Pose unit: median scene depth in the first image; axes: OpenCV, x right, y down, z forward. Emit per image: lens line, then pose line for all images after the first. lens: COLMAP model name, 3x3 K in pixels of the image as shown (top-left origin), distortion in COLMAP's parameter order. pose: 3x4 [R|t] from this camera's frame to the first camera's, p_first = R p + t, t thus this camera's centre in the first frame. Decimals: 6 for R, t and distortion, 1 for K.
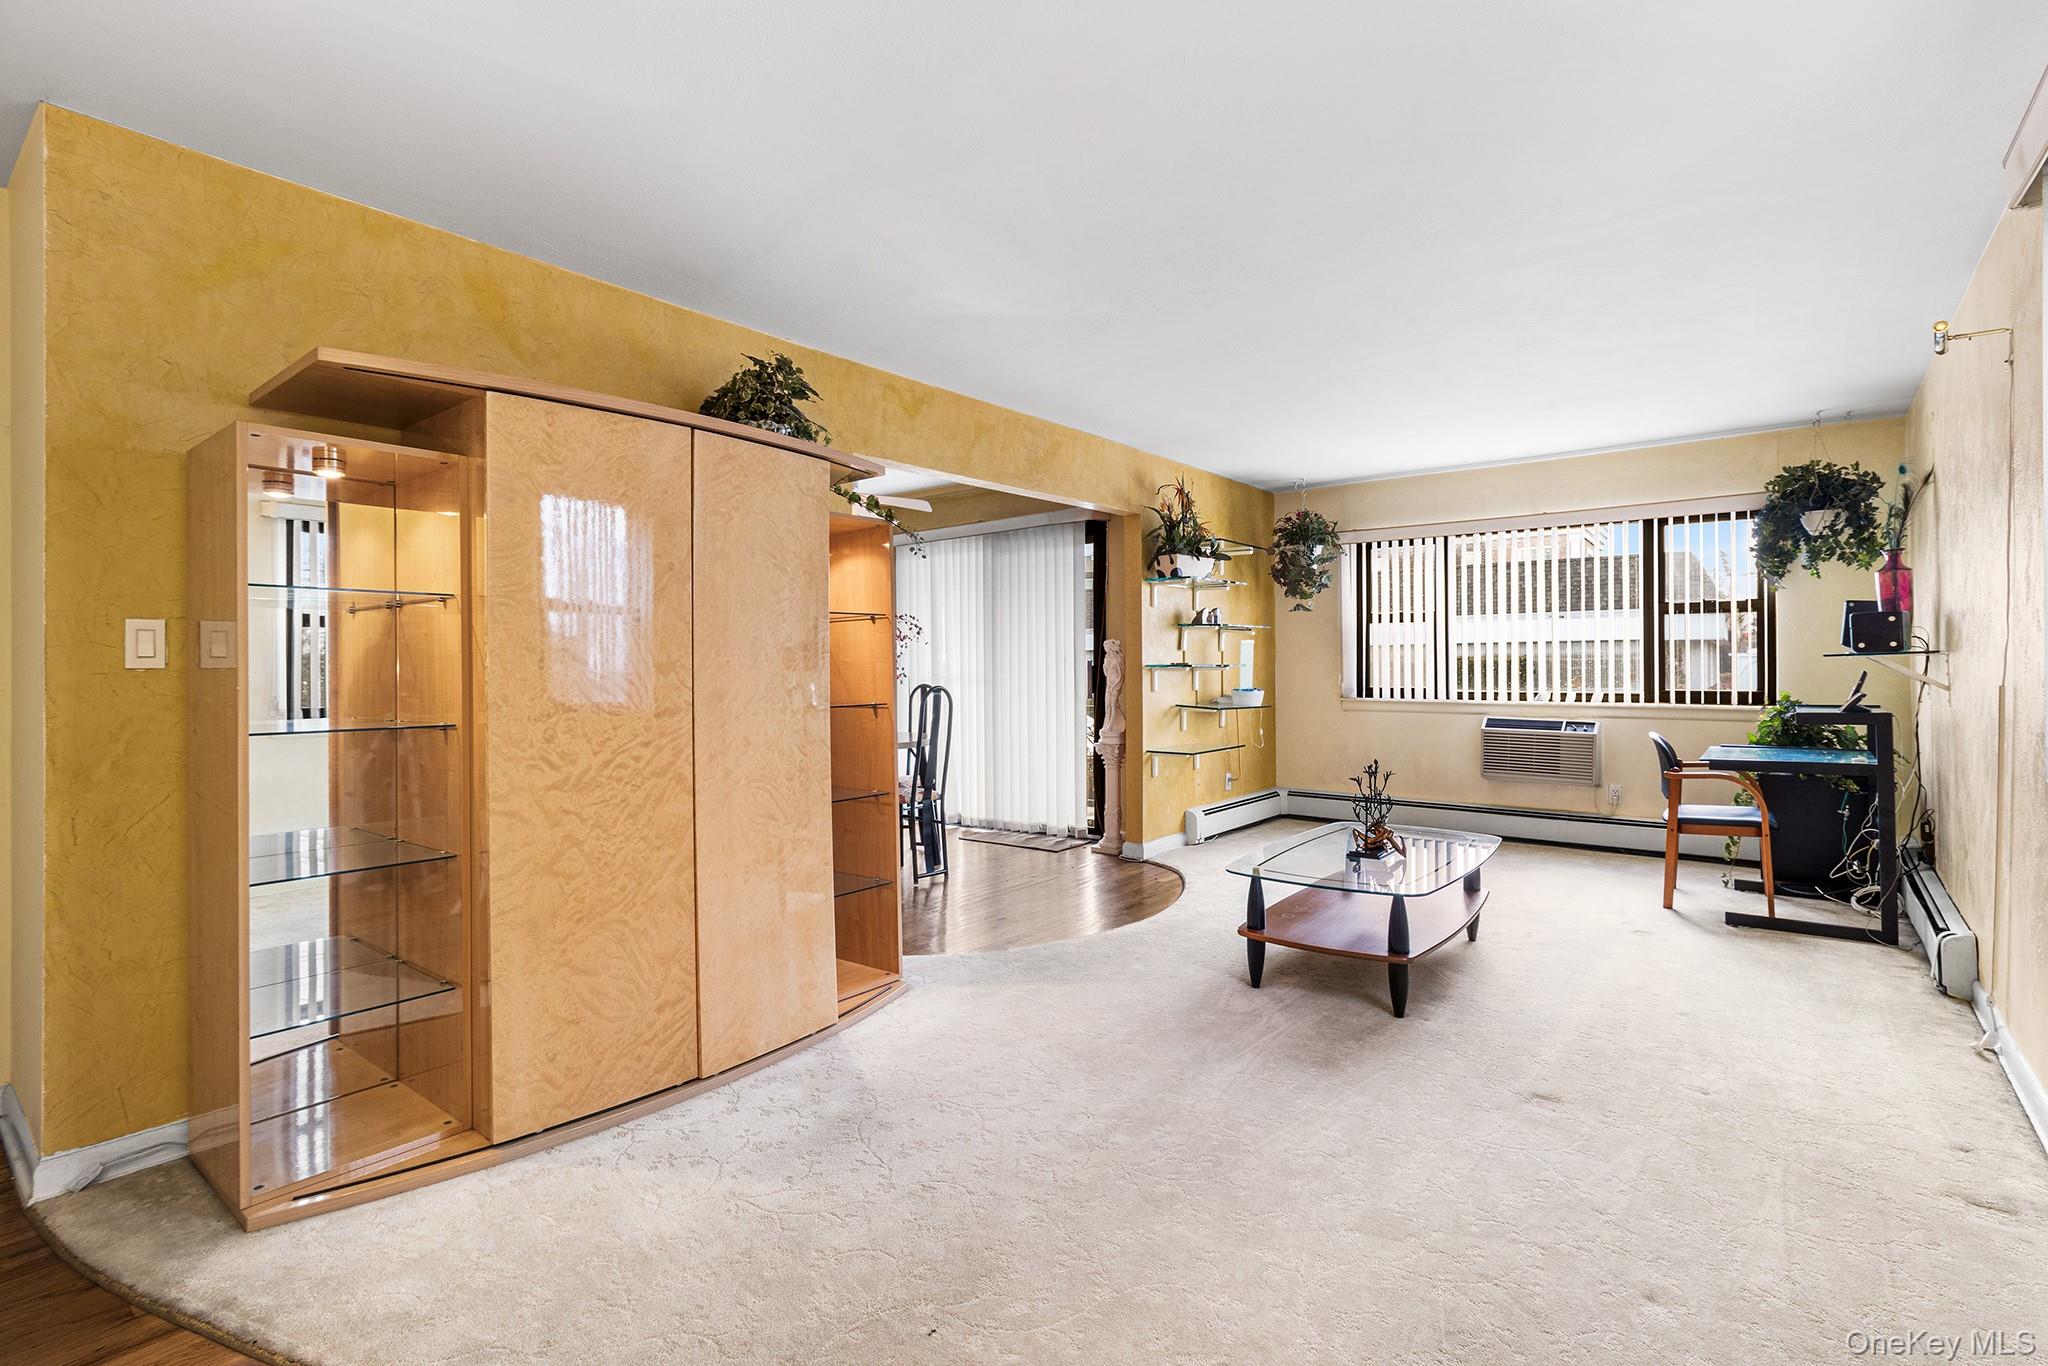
lens RADIAL K [[965.0, 0, 1081.4], [0, 965.0, 663.8], [0, 0, 1]] dist [0.010615, 0.000386]
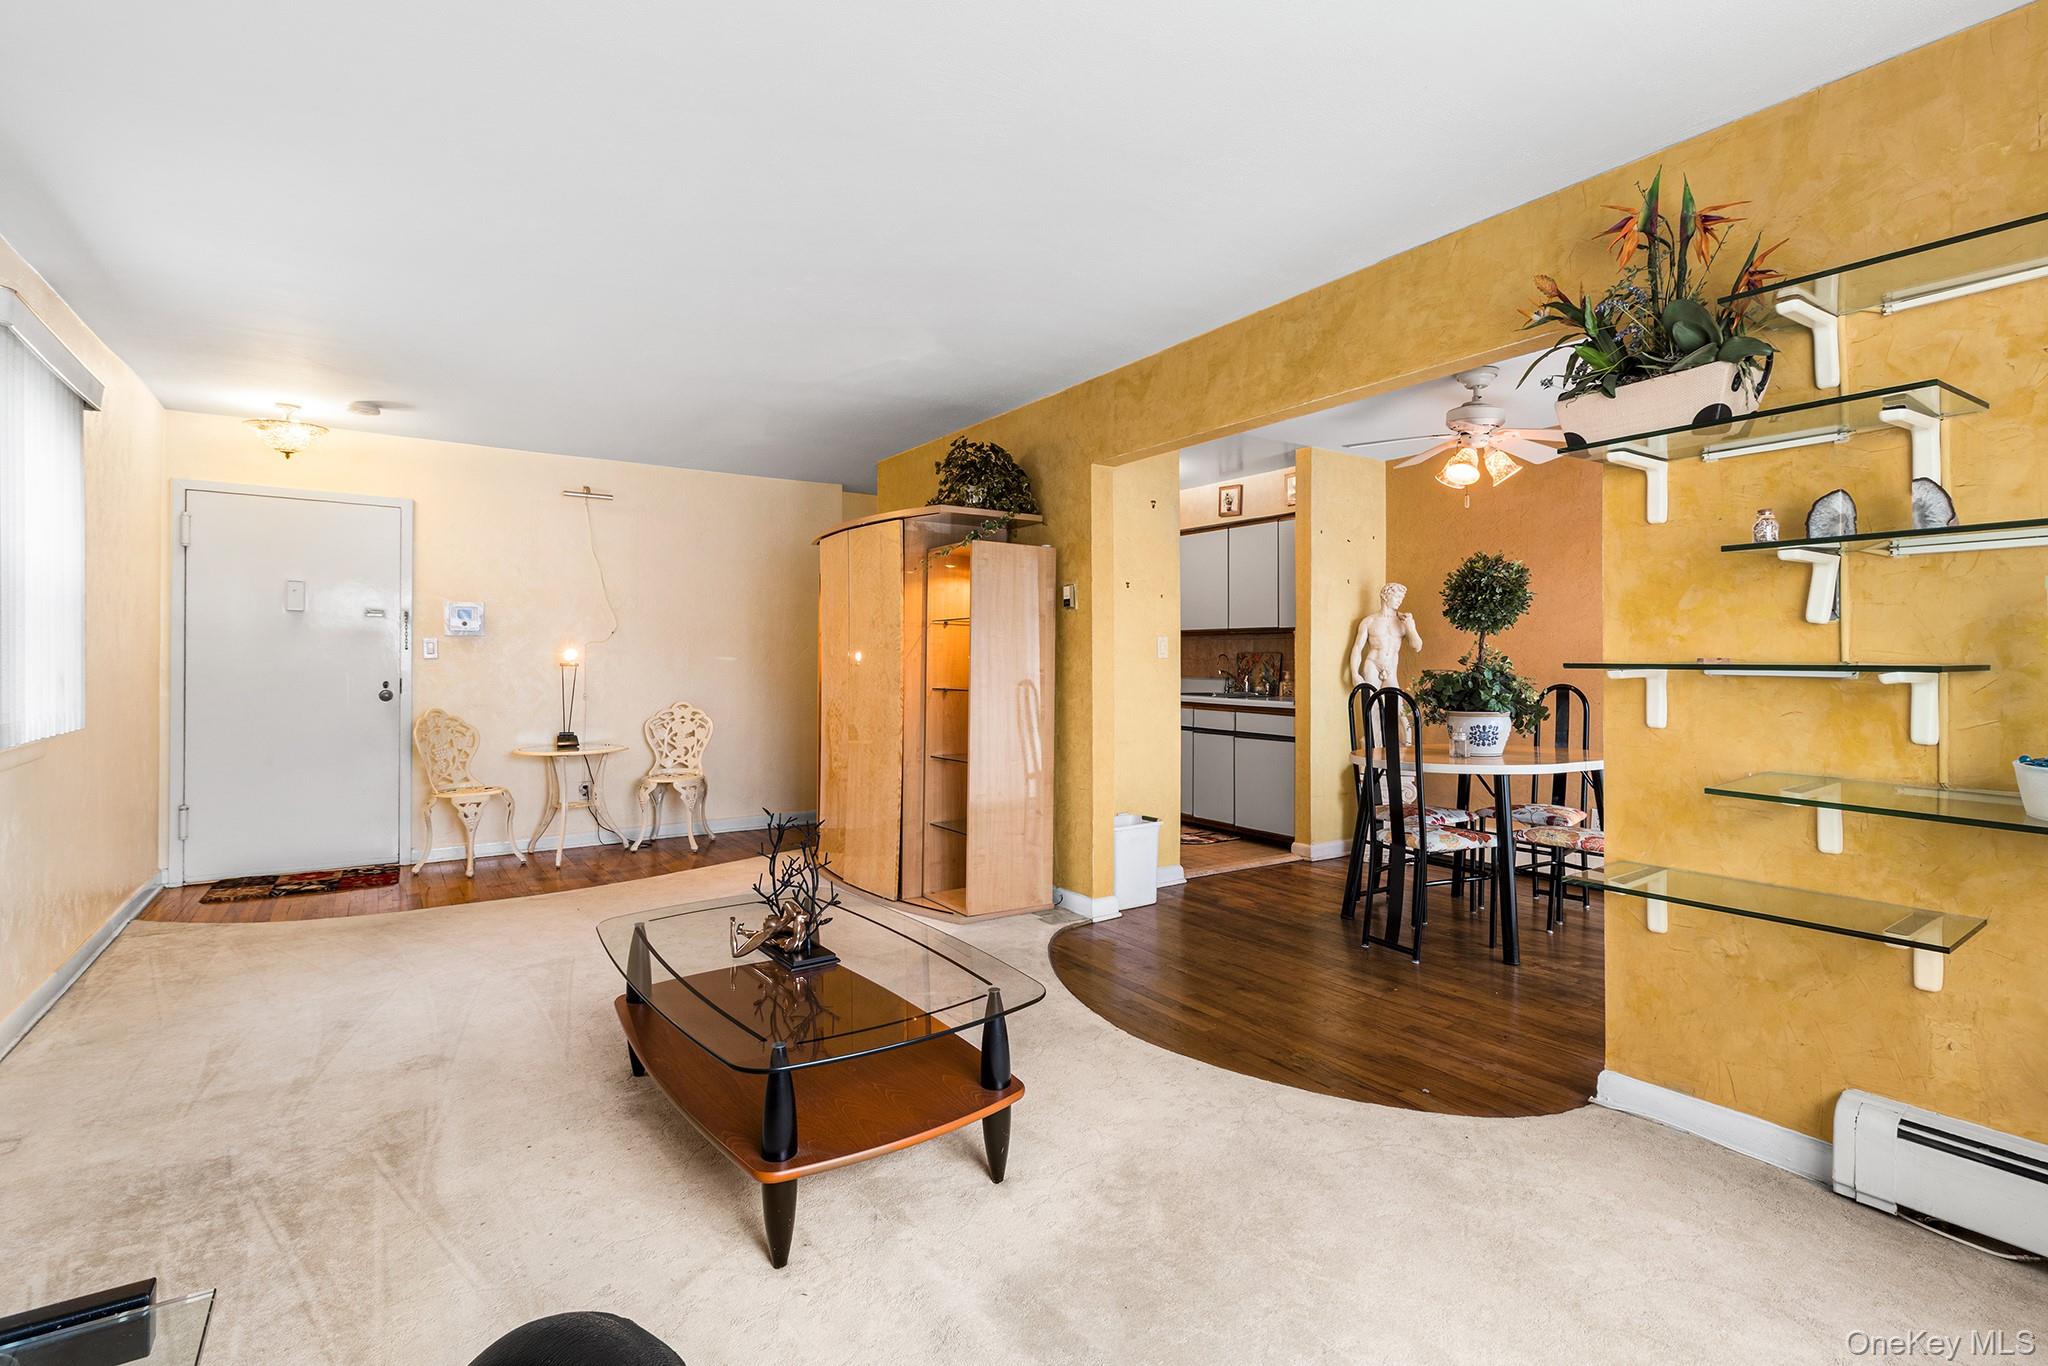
lens RADIAL K [[965.0, 0, 1023.8], [0, 965.0, 670.6], [0, 0, 1]] dist [0.010615, 0.000386]
pose [[-0.333762, 0.018720, -0.942471, 0.563152], [0.005628, 0.999825, 0.017866, -0.004455], [0.942641, 0.000659, -0.333809, 0.889612]]
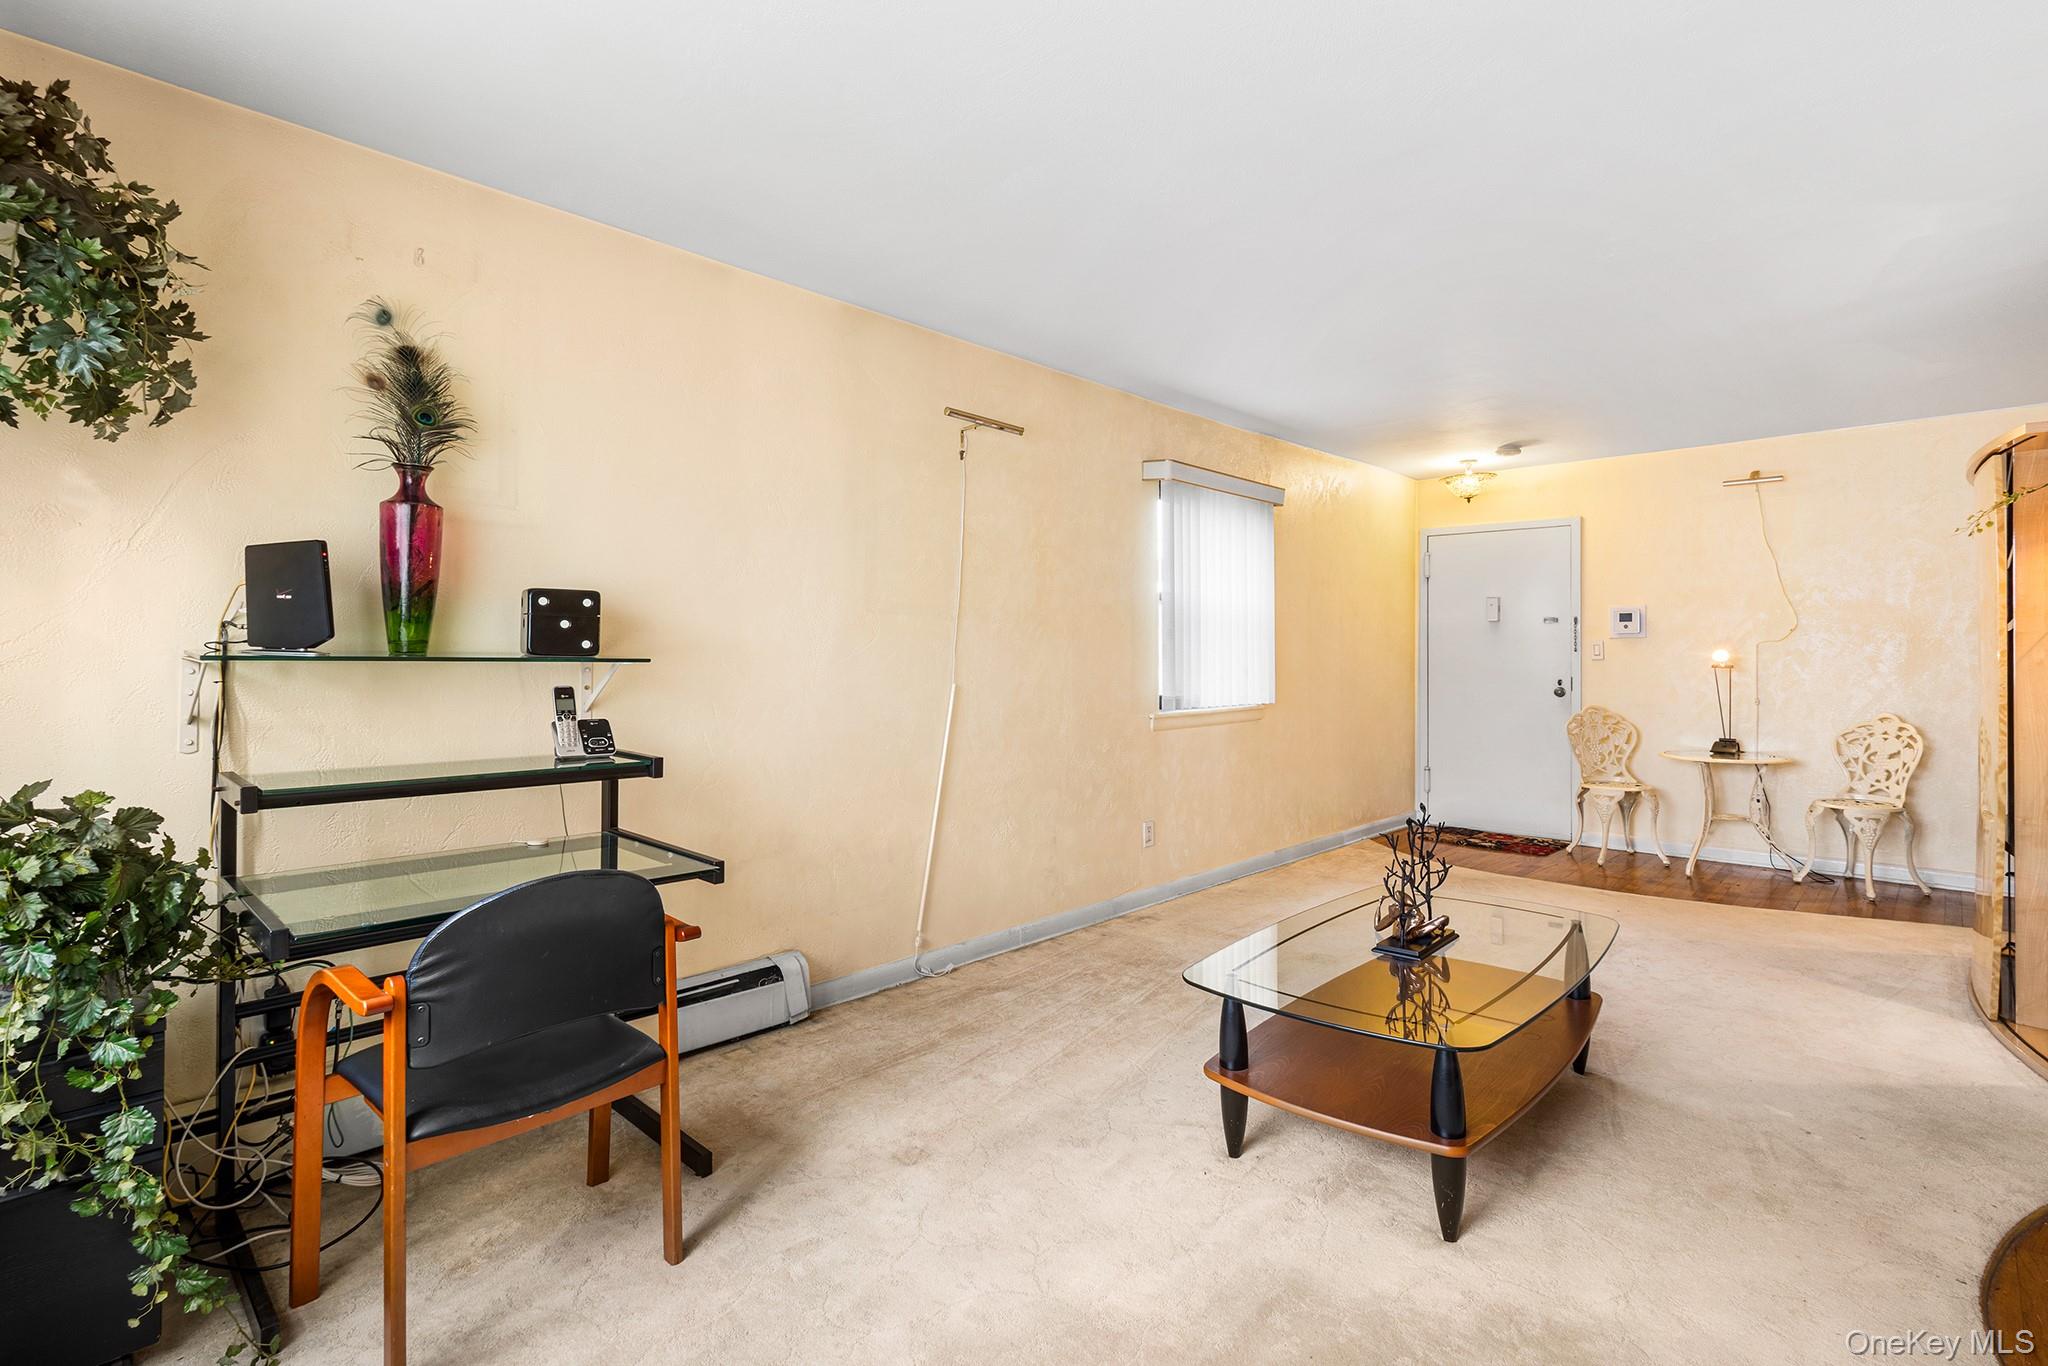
lens RADIAL K [[965.0, 0, 1079.2], [0, 965.0, 656.9], [0, 0, 1]] dist [0.010615, 0.000386]
pose [[-0.995345, 0.006730, 0.096141, 0.309346], [0.006295, 0.999969, -0.004821, -0.003698], [-0.096170, -0.004193, -0.995356, 1.108496]]
